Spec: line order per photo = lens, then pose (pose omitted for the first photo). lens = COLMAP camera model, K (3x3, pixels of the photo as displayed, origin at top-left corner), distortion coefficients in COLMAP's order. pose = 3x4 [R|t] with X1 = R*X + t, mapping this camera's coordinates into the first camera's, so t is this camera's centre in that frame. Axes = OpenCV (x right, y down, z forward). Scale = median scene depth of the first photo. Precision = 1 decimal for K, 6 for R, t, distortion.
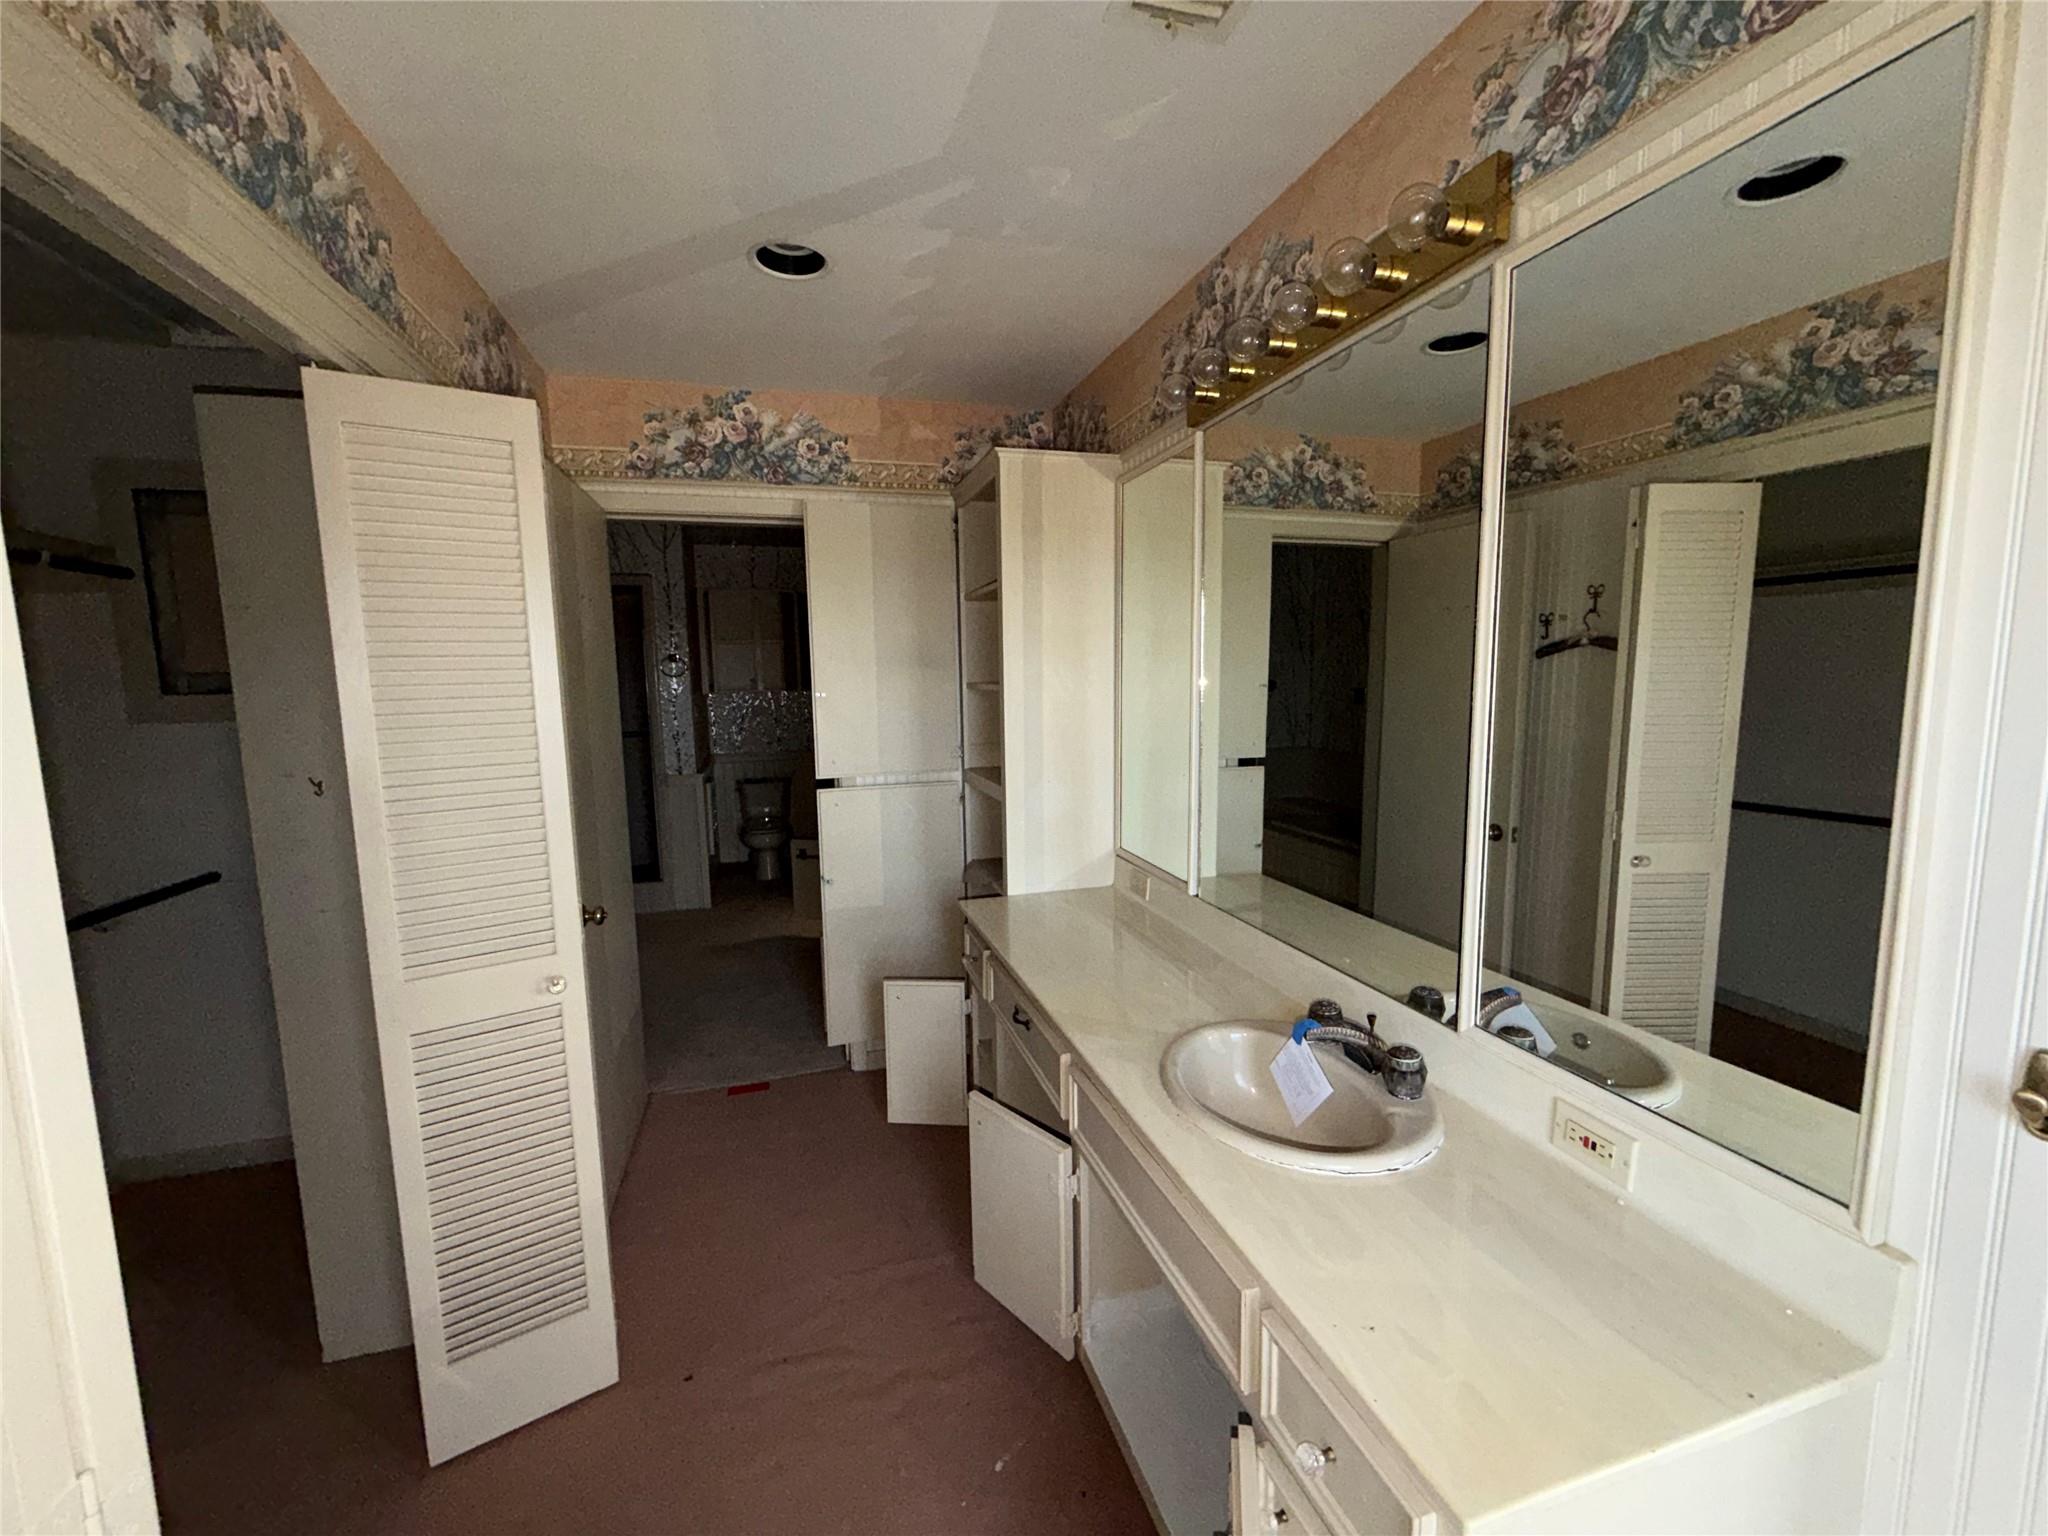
lens RADIAL K [[810.2, 0, 1024.4], [0, 810.2, 768.4], [0, 0, 1]] dist [-0.003424, -0.001499]
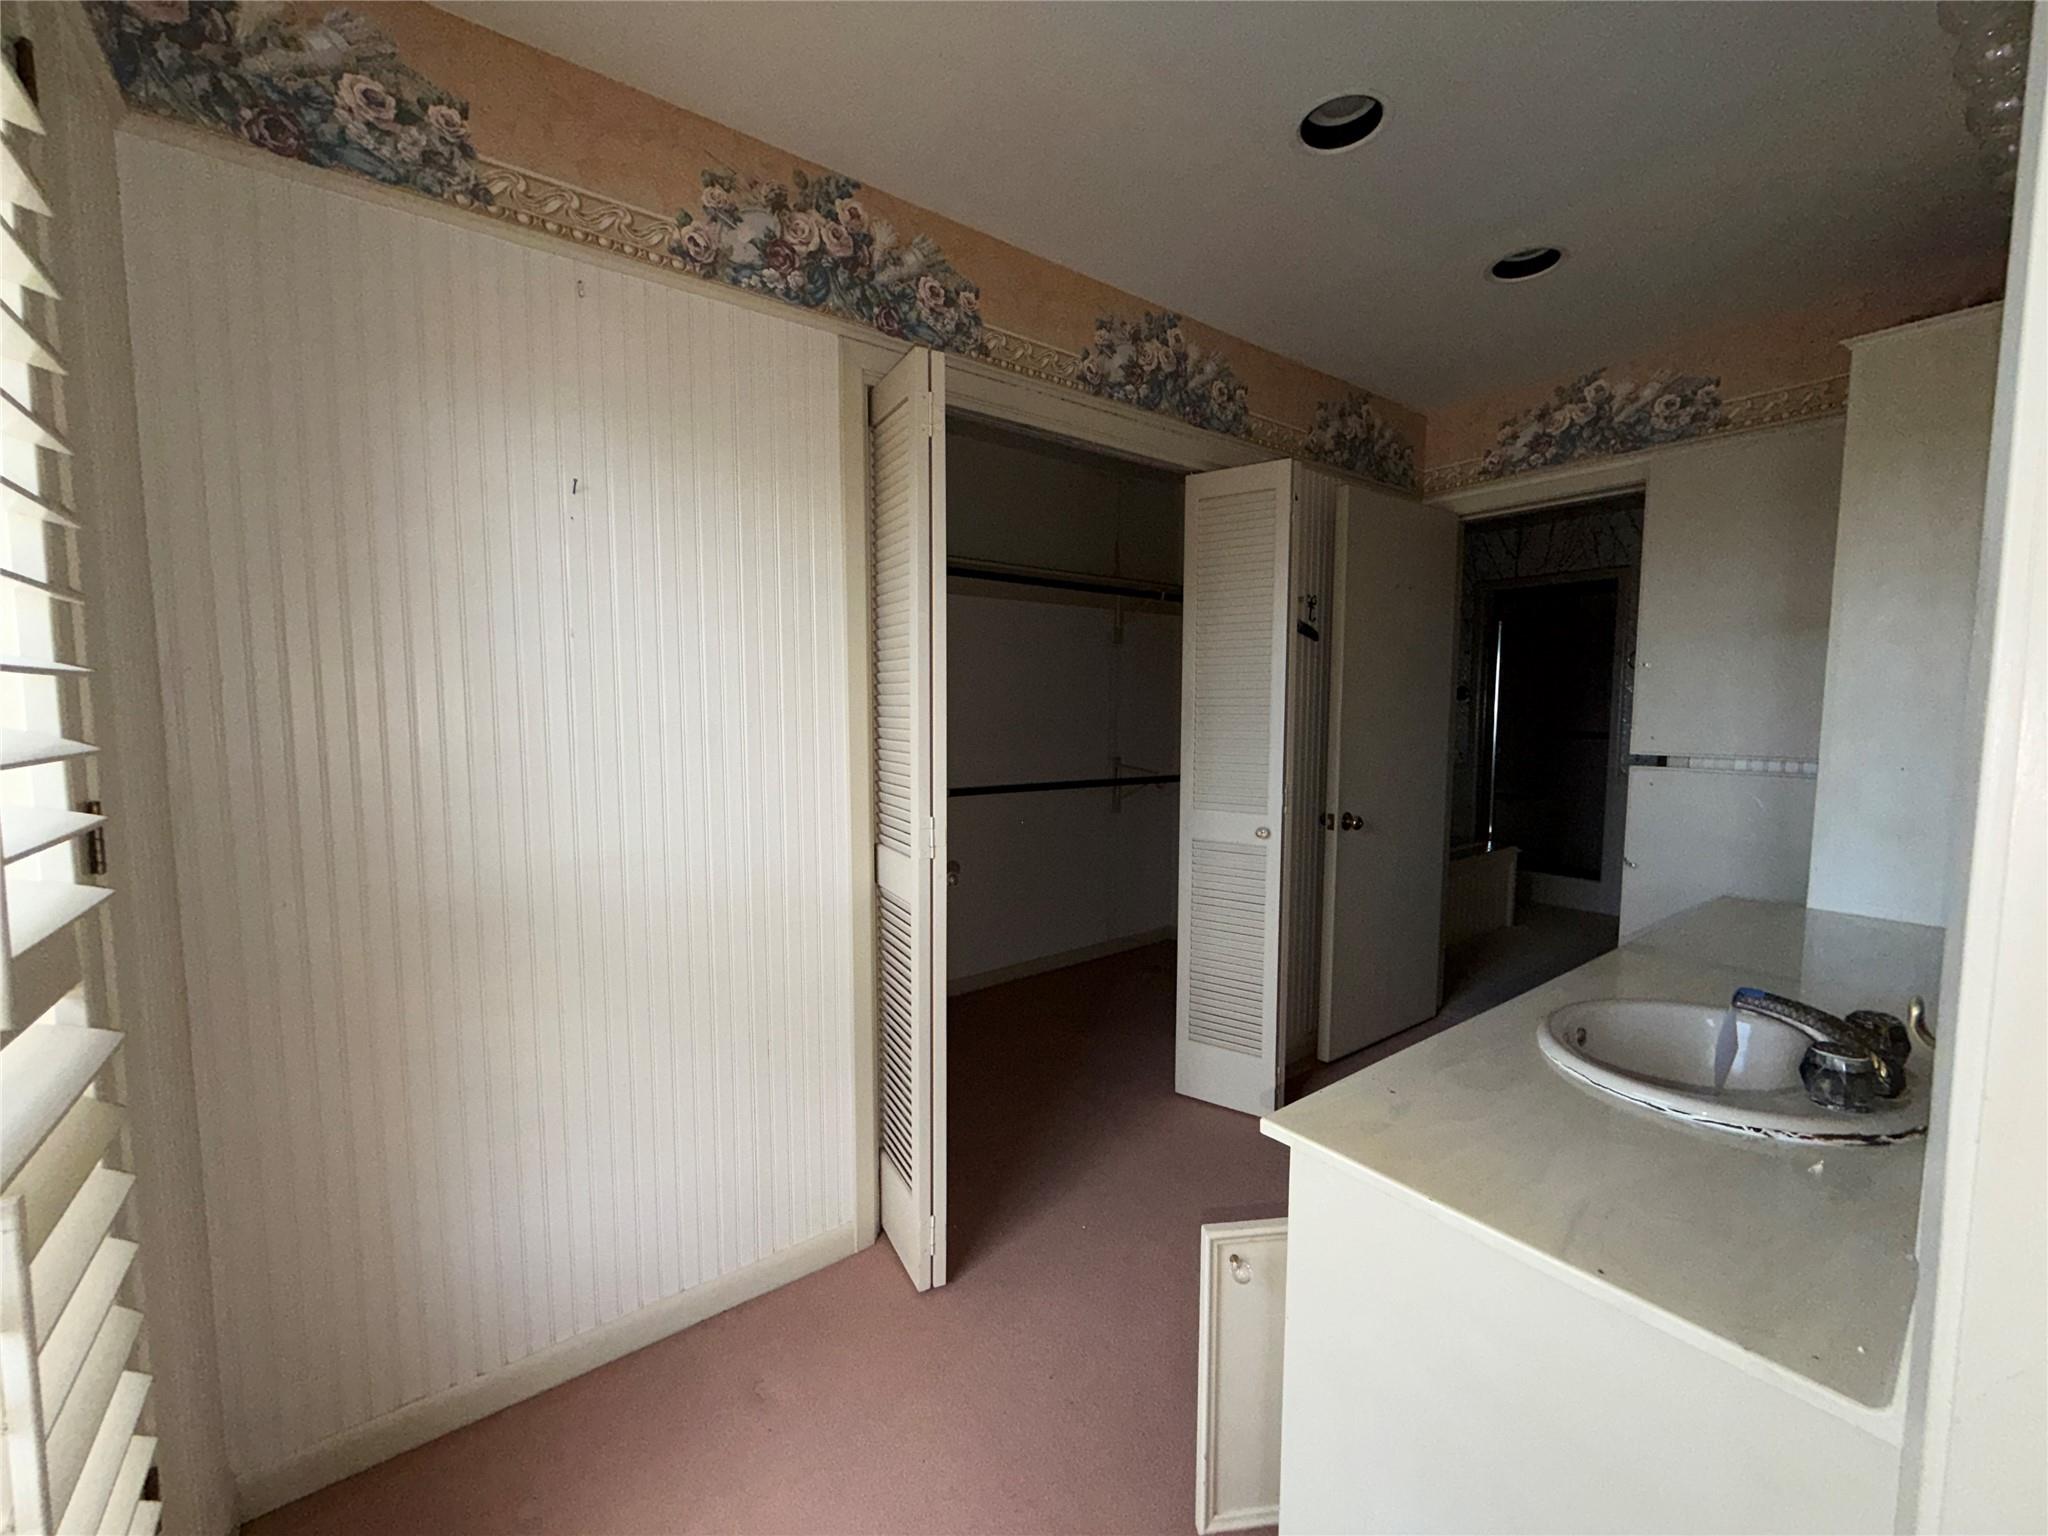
lens RADIAL K [[810.2, 0, 1023.3], [0, 810.2, 767.0], [0, 0, 1]] dist [-0.003424, -0.001499]
pose [[0.358816, 0.091825, -0.928881, 0.395875], [-0.116285, 0.991794, 0.053125, 0.064429], [0.926137, 0.088953, 0.366549, -0.005978]]
